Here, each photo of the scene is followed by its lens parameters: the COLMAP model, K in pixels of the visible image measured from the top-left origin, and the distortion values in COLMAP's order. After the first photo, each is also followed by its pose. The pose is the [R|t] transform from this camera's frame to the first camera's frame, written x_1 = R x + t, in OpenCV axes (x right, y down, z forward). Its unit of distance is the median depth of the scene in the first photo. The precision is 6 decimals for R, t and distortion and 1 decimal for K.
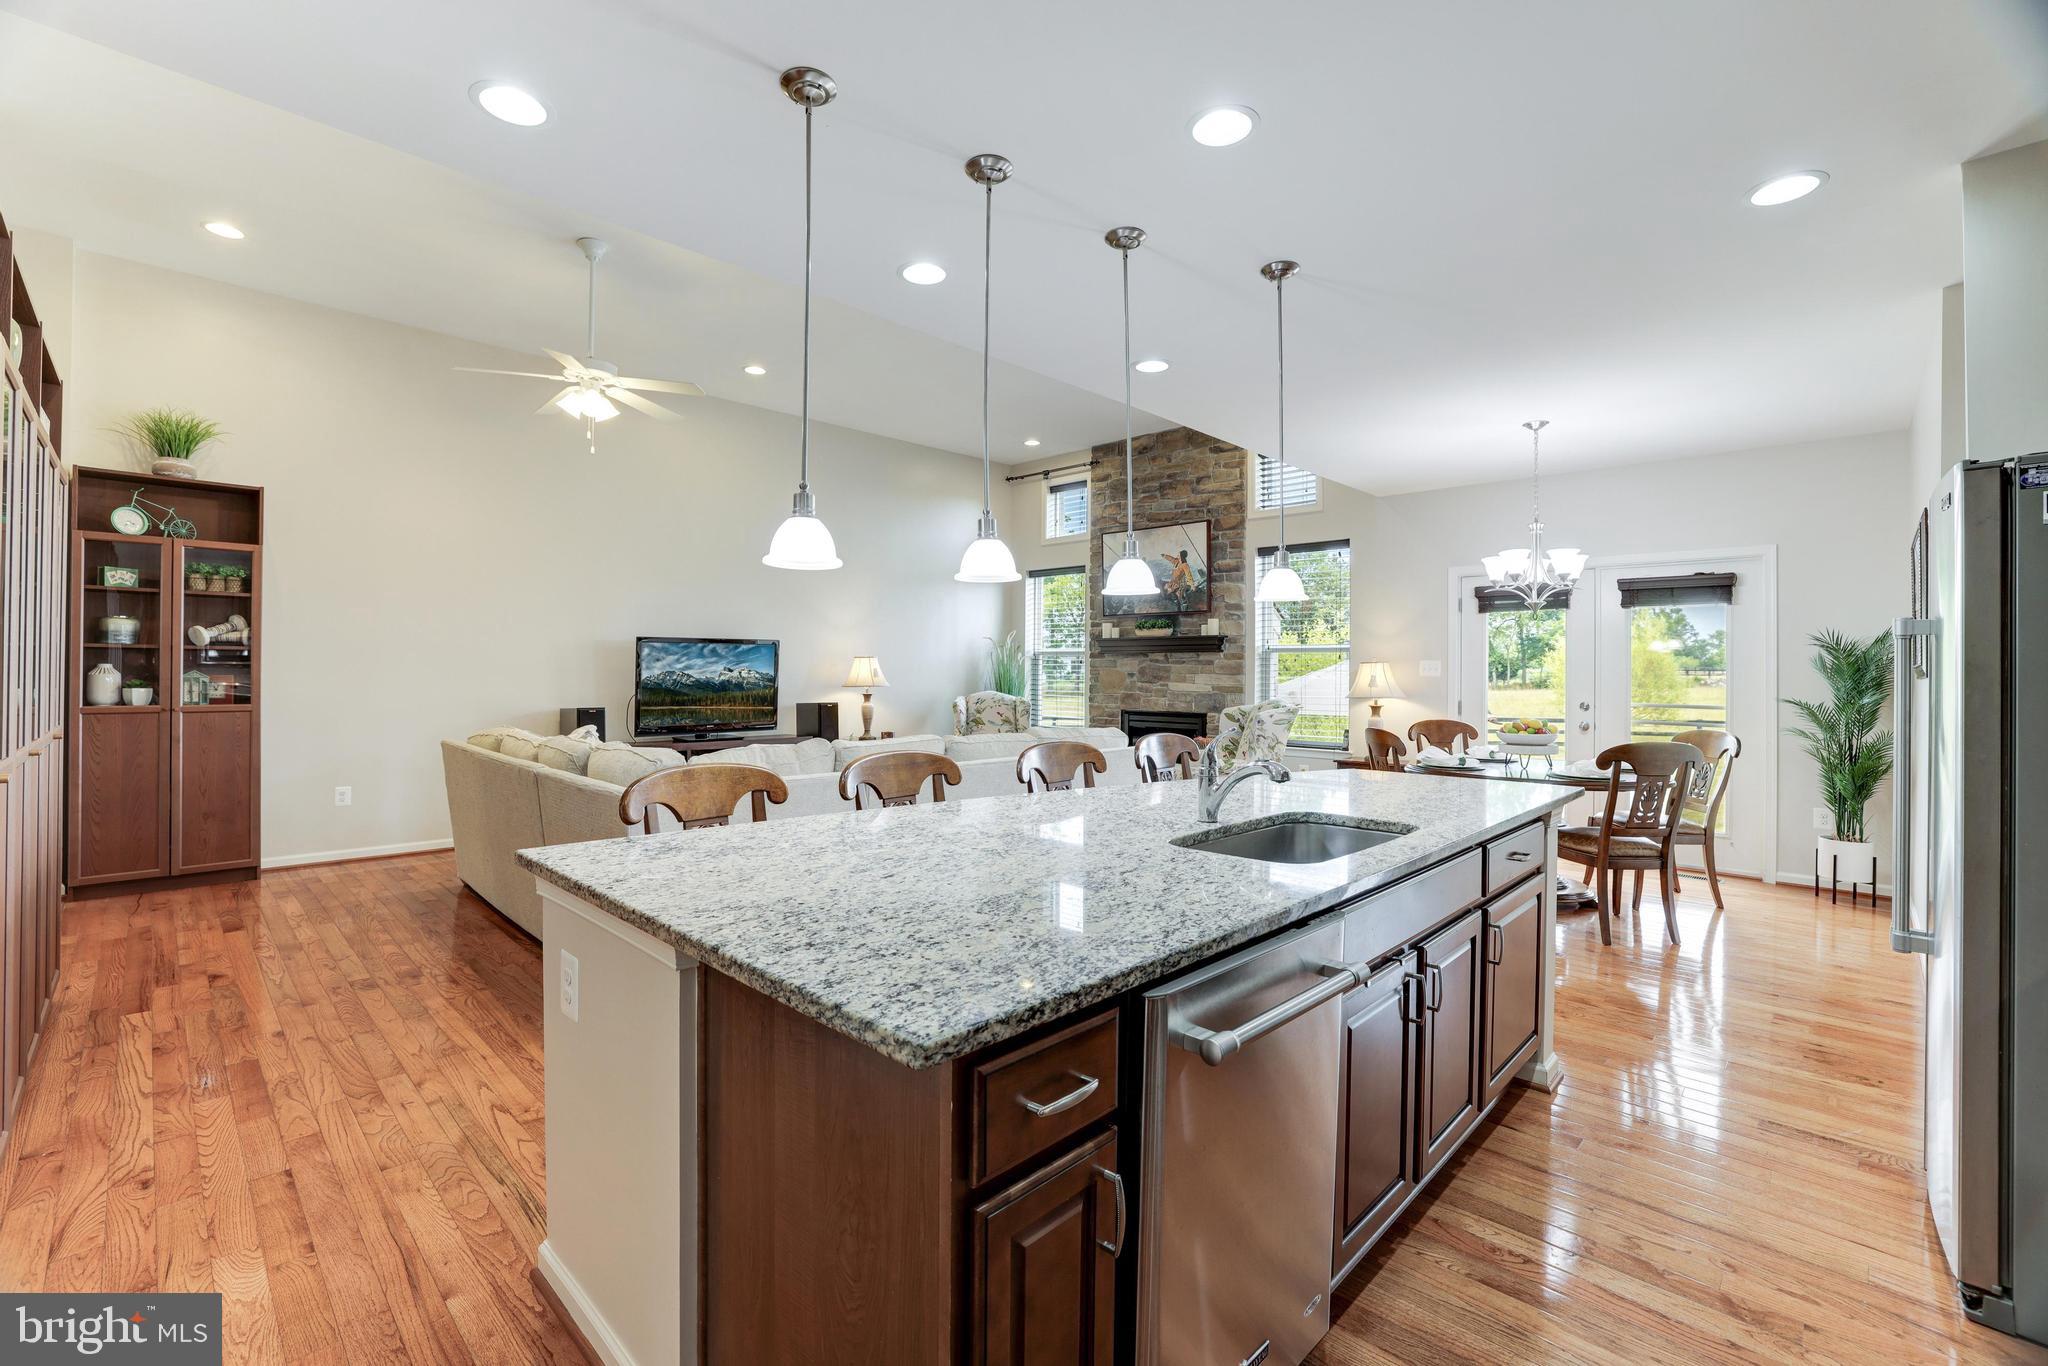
lens RADIAL K [[875.2, 0, 1071.0], [0, 875.2, 676.4], [0, 0, 1]] dist [-0.025234, 0.004693]
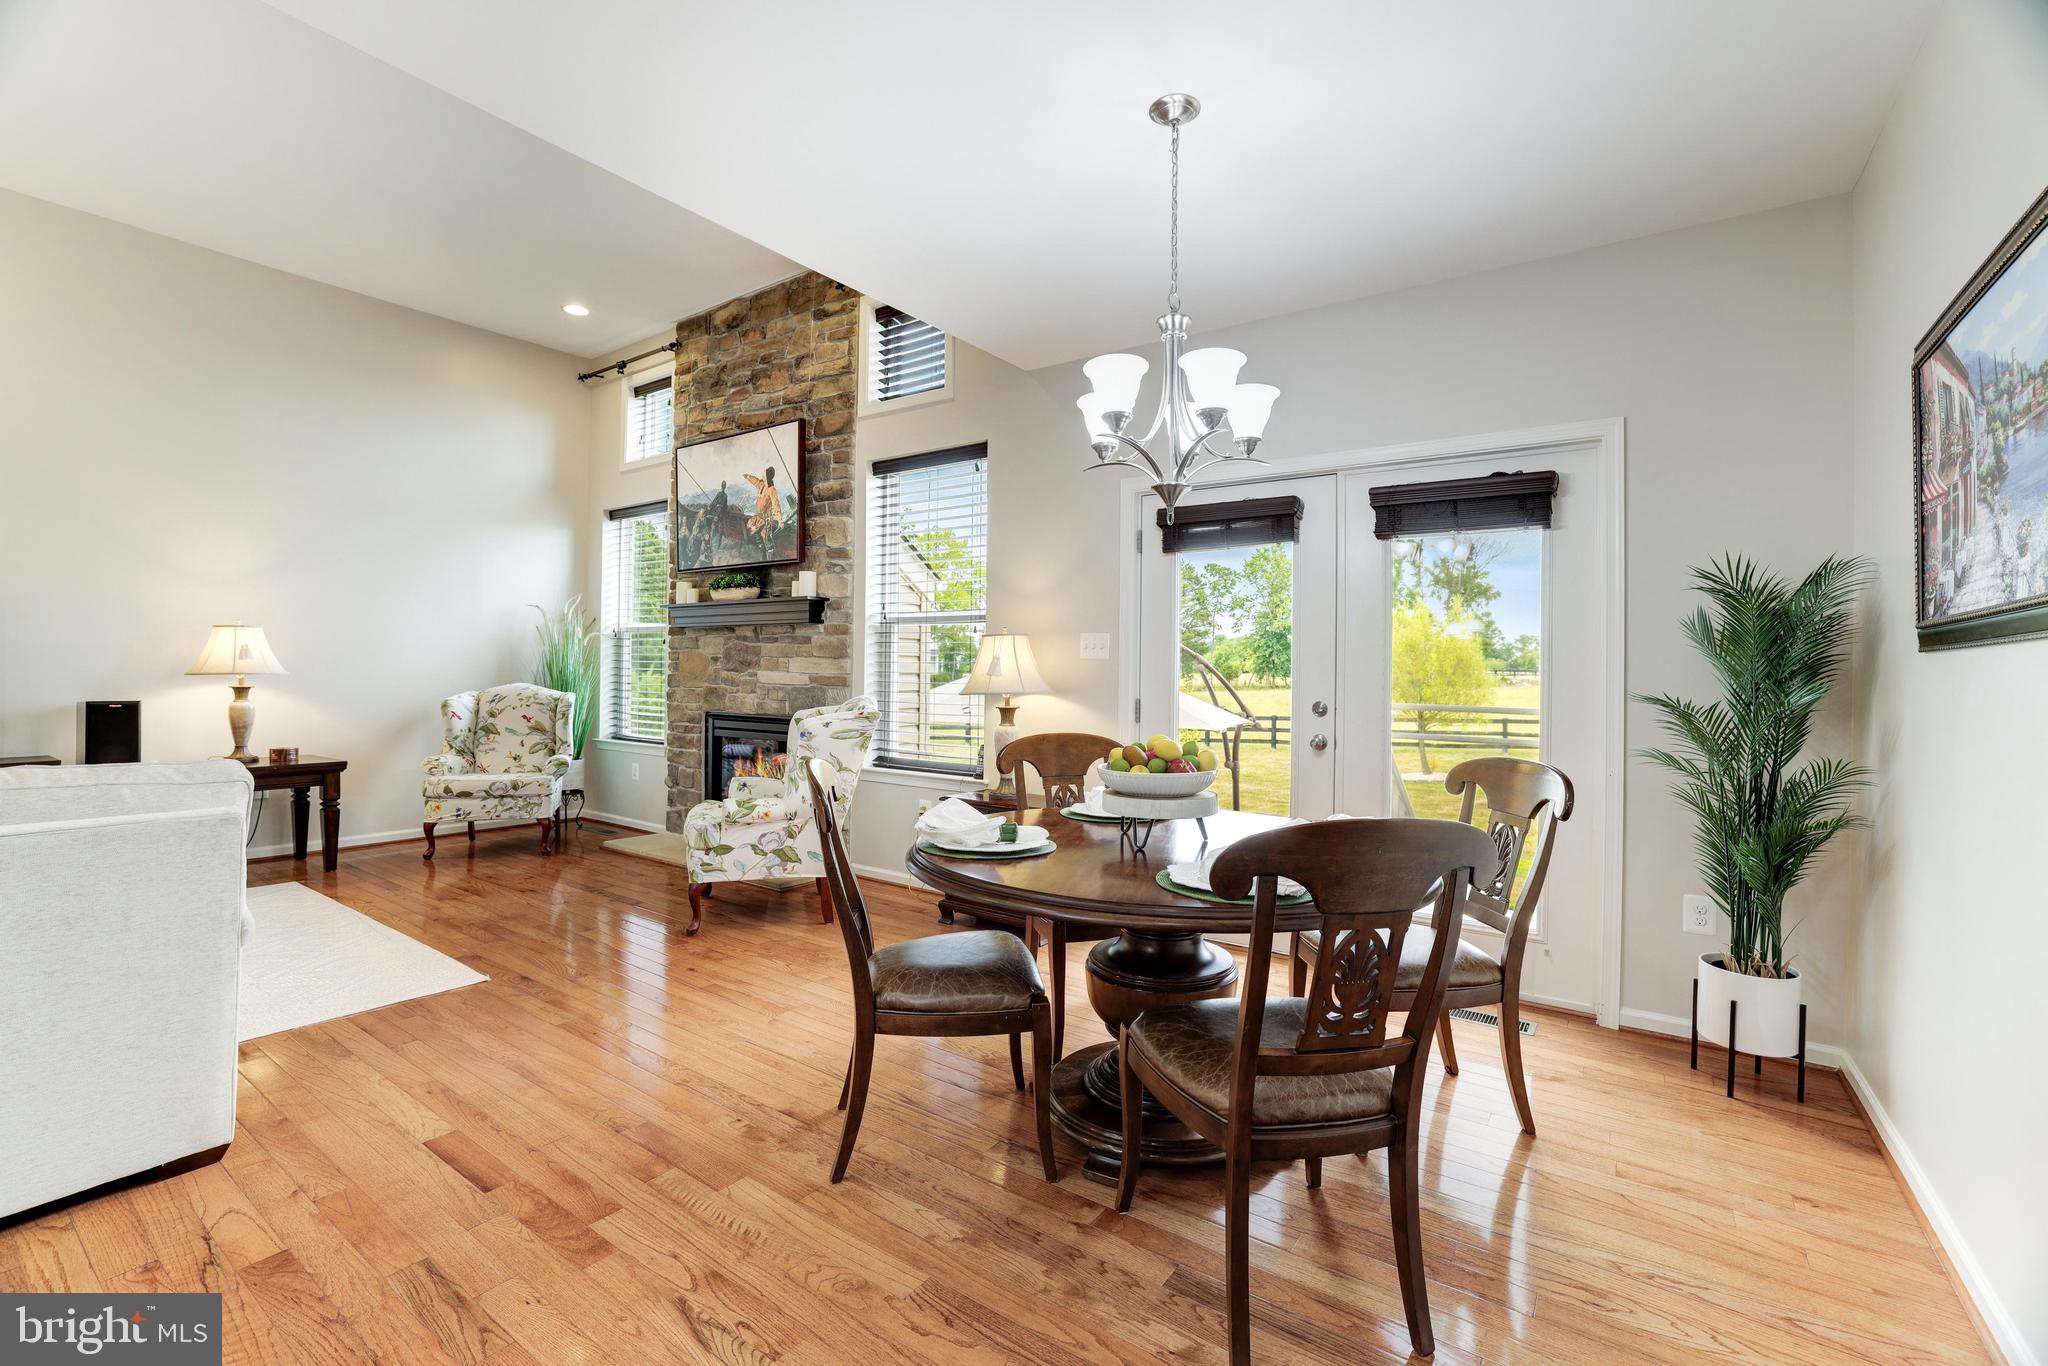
lens RADIAL K [[875.2, 0, 1067.2], [0, 875.2, 666.2], [0, 0, 1]] dist [-0.025234, 0.004693]
pose [[0.987146, 0.006709, 0.159682, 0.239417], [-0.005223, 0.999939, -0.009724, 0.008871], [-0.159738, 0.008765, 0.987121, 0.316538]]
